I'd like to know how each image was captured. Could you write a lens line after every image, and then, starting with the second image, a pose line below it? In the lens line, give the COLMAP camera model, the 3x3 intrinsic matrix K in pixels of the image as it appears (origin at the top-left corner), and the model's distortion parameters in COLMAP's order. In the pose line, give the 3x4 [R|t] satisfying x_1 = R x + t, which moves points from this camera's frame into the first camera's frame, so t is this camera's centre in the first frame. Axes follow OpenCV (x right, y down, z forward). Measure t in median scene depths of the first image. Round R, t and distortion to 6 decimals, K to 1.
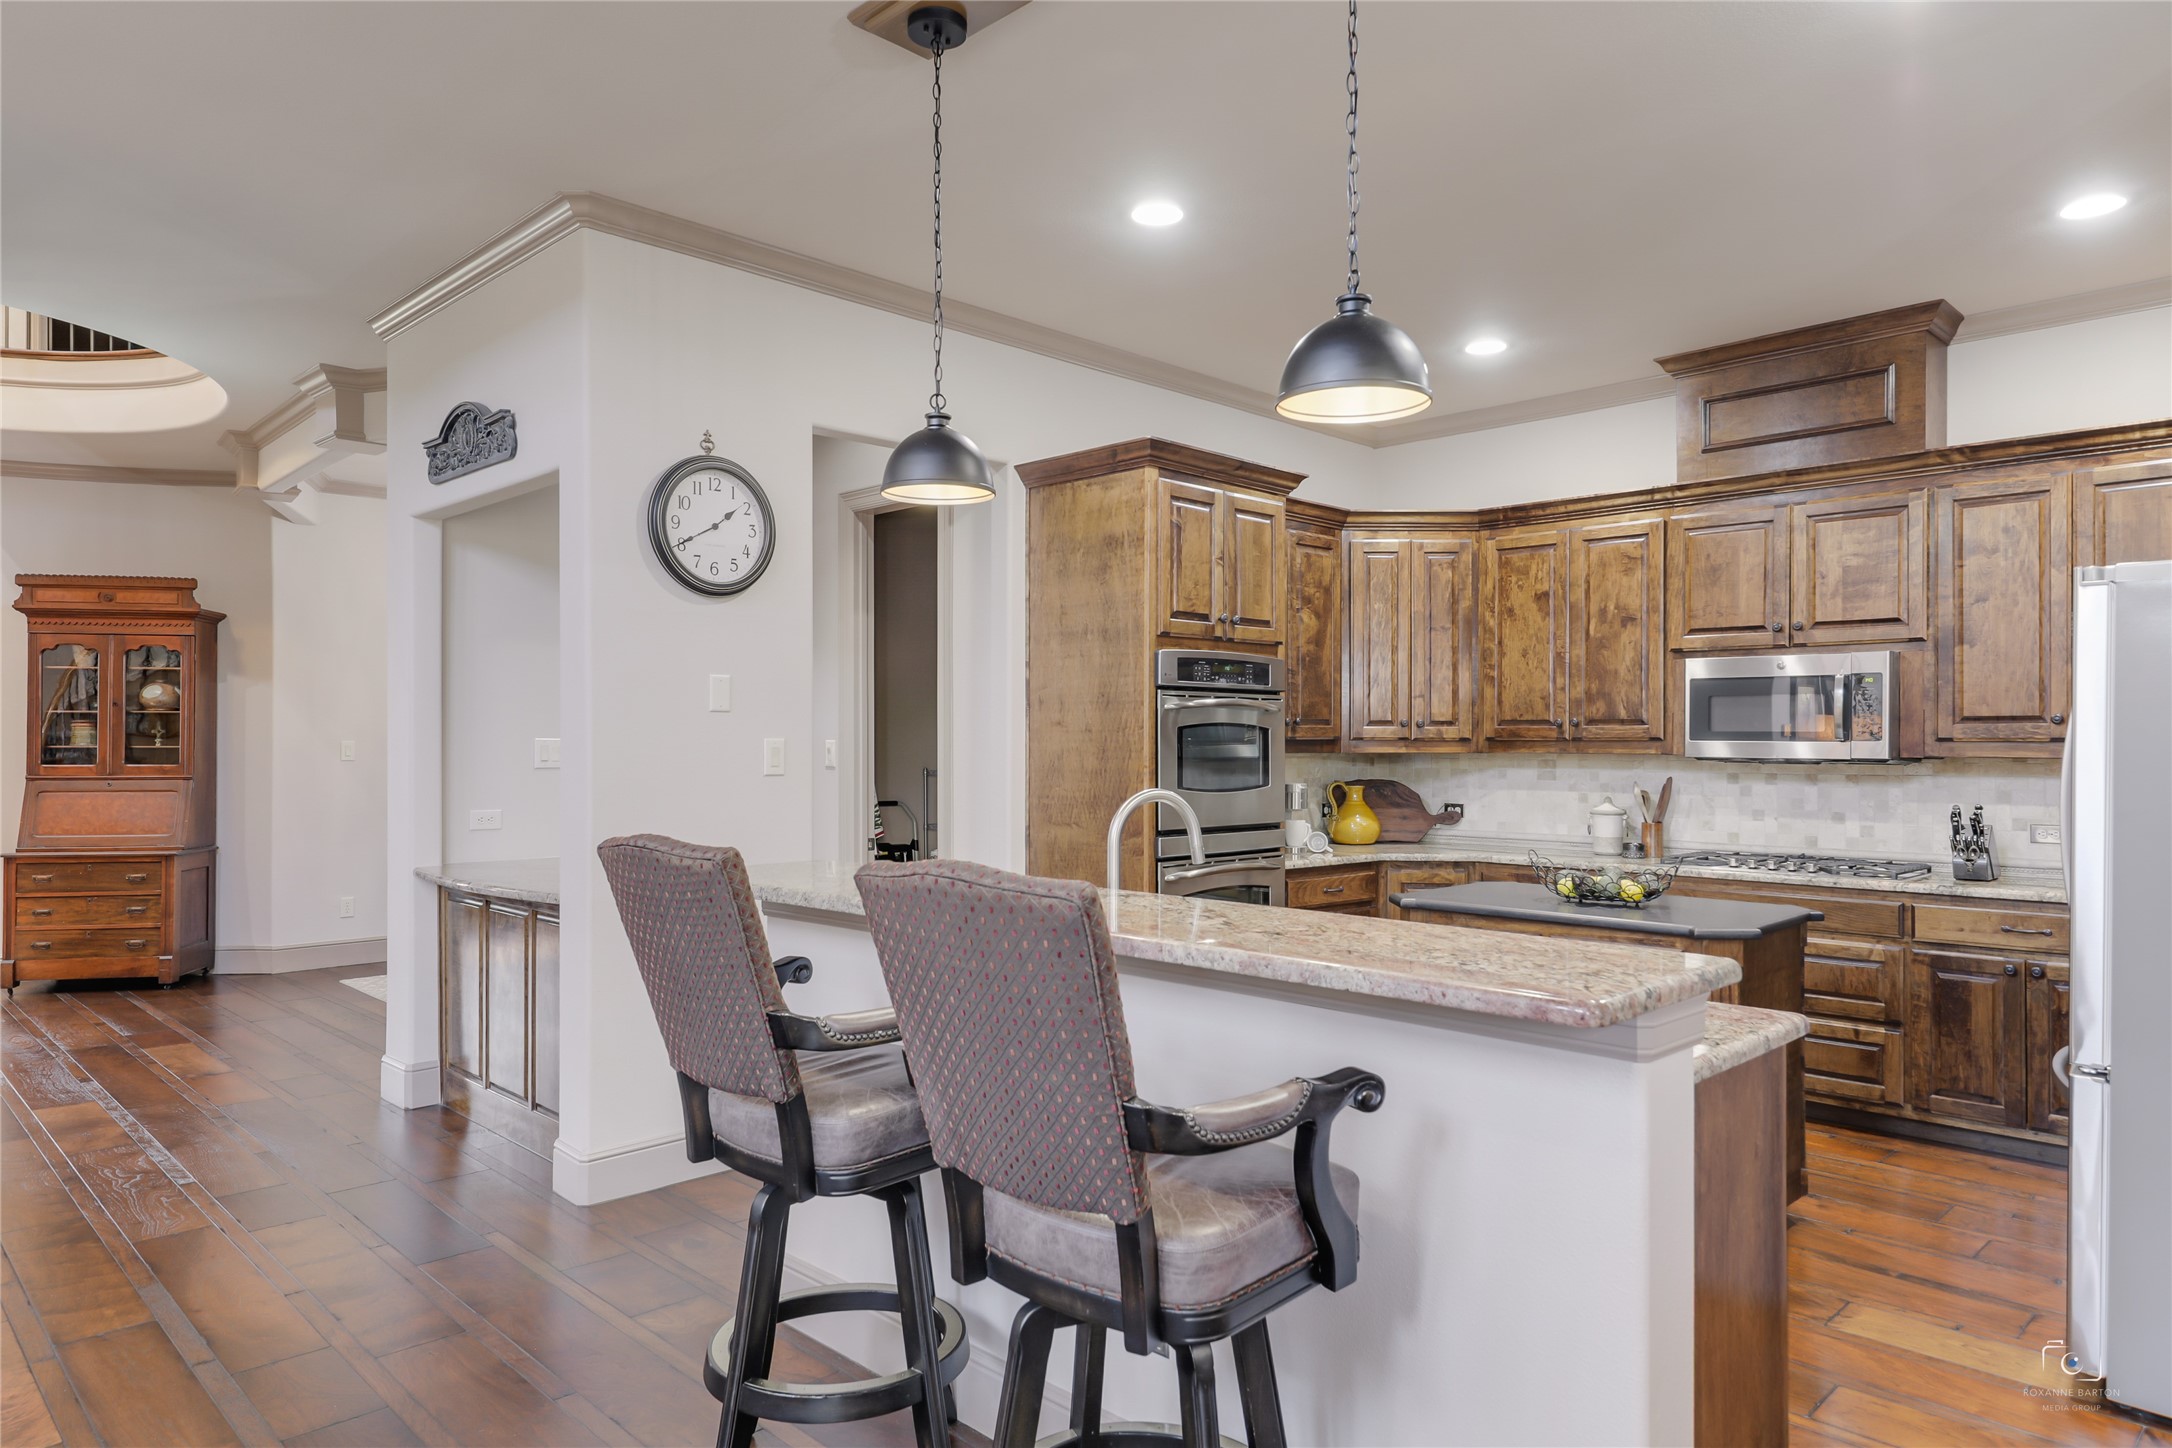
lens RADIAL K [[1345.2, 0, 1081.4], [0, 1345.2, 736.8], [0, 0, 1]] dist [0.004974, 0.000142]
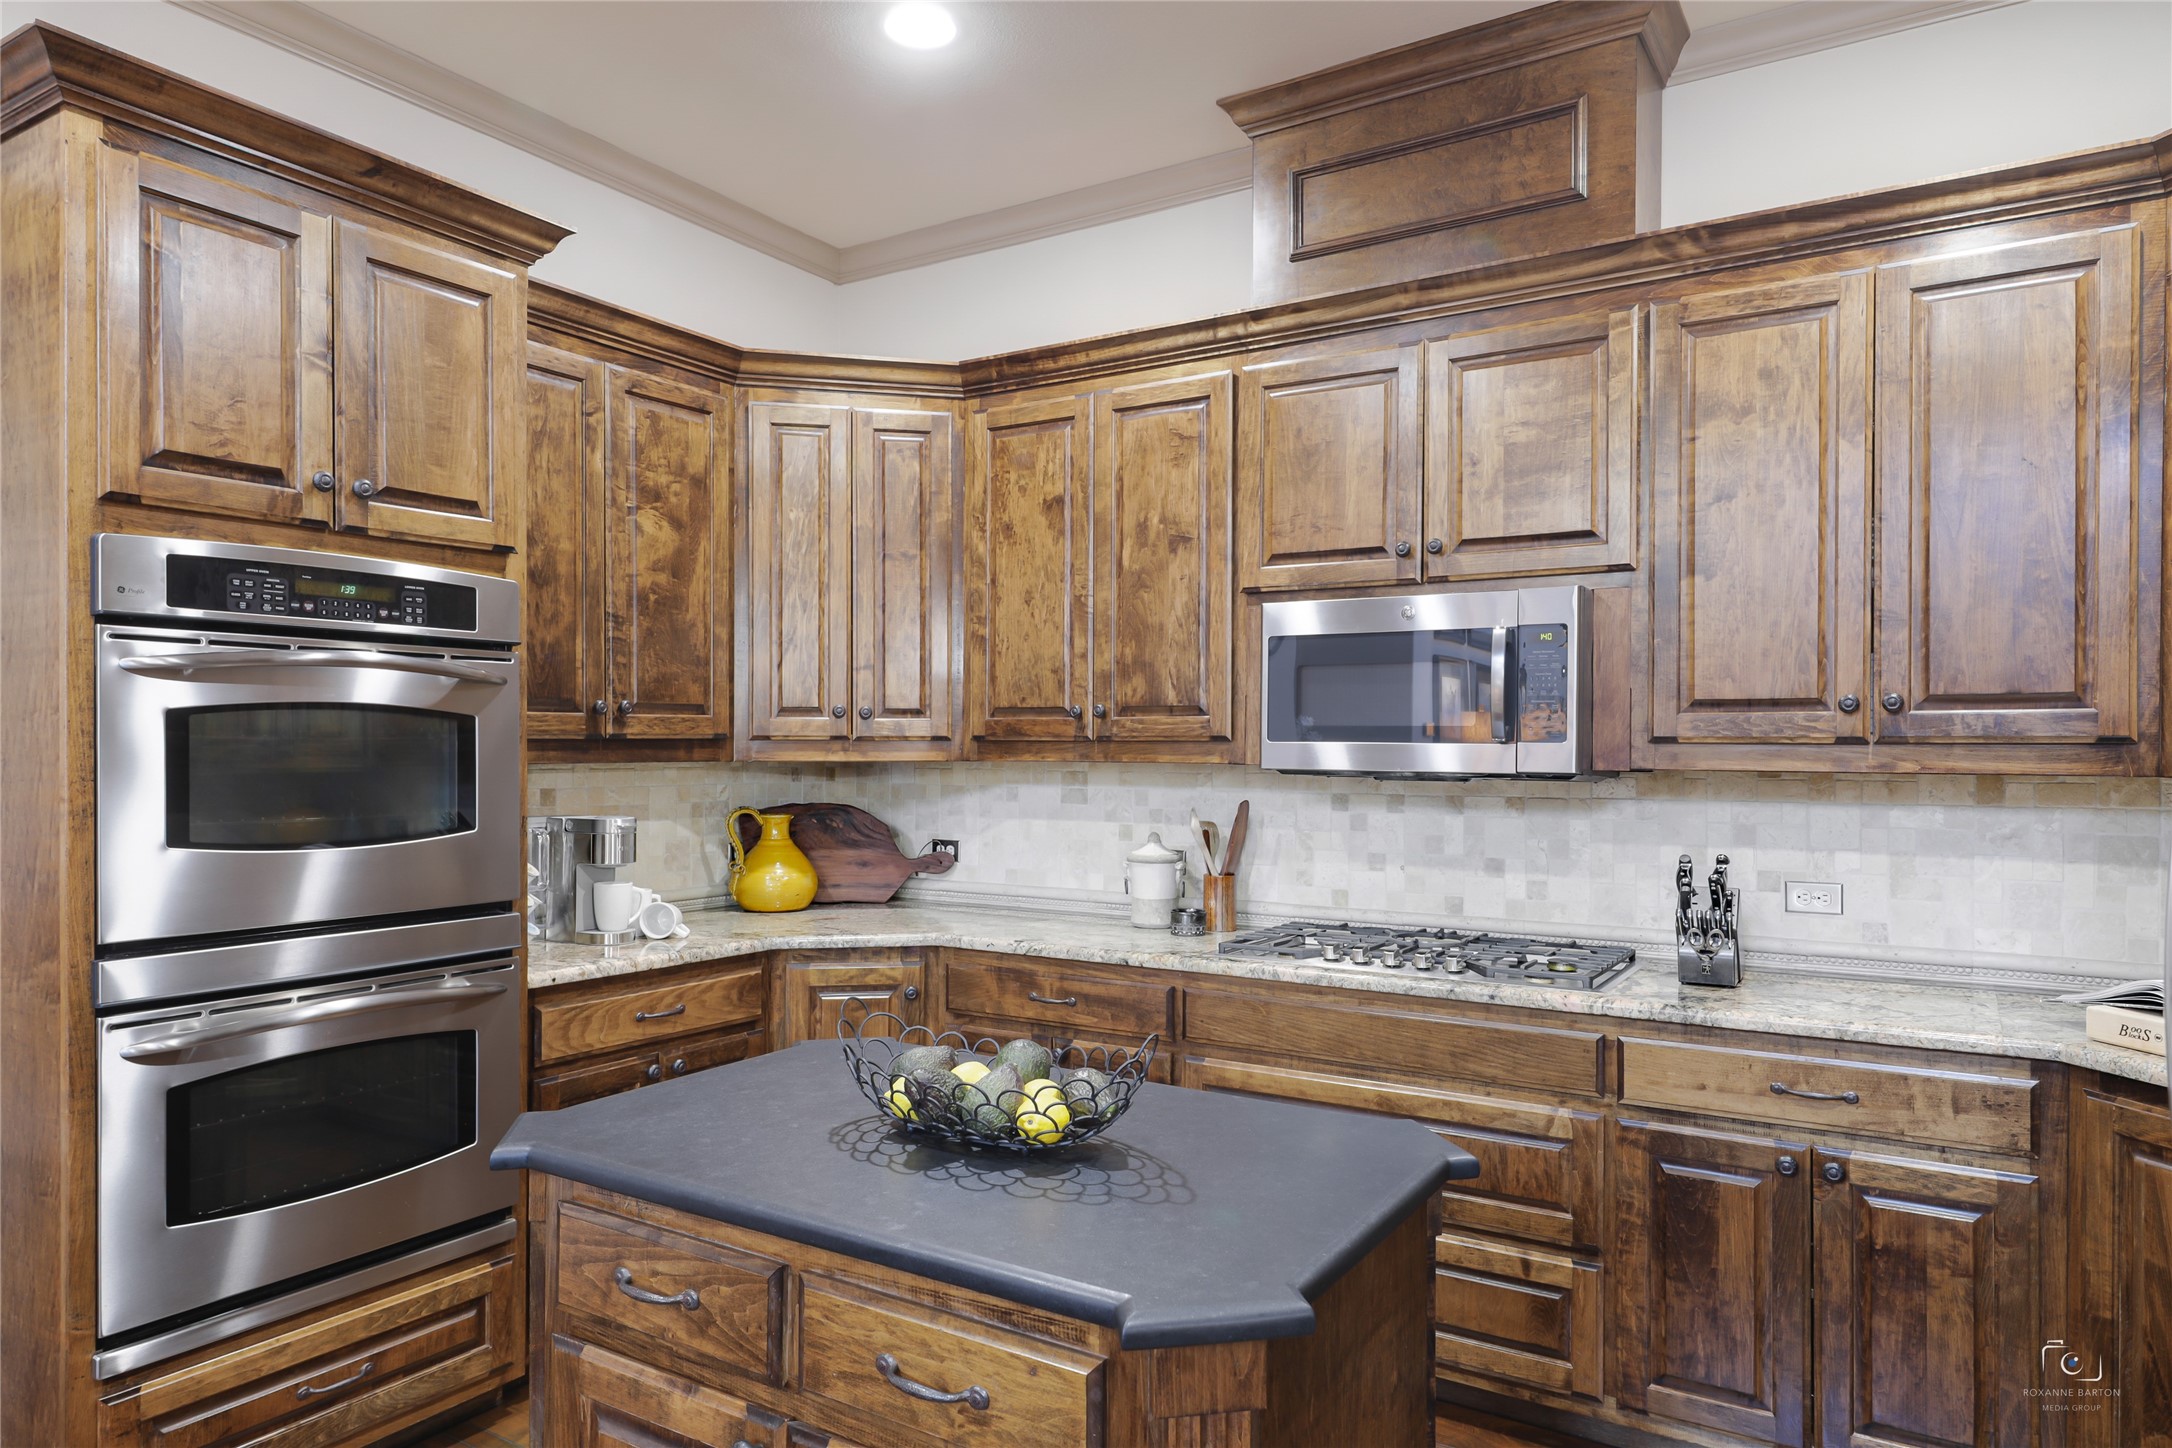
lens RADIAL K [[1353.9, 0, 1087.1], [0, 1353.9, 750.0], [0, 0, 1]] dist [0.003339, 0.001677]
pose [[0.973739, -0.000294, 0.227666, 0.244269], [-0.001776, 0.999959, 0.008887, 0.001551], [-0.227659, -0.009058, 0.973699, 0.448649]]
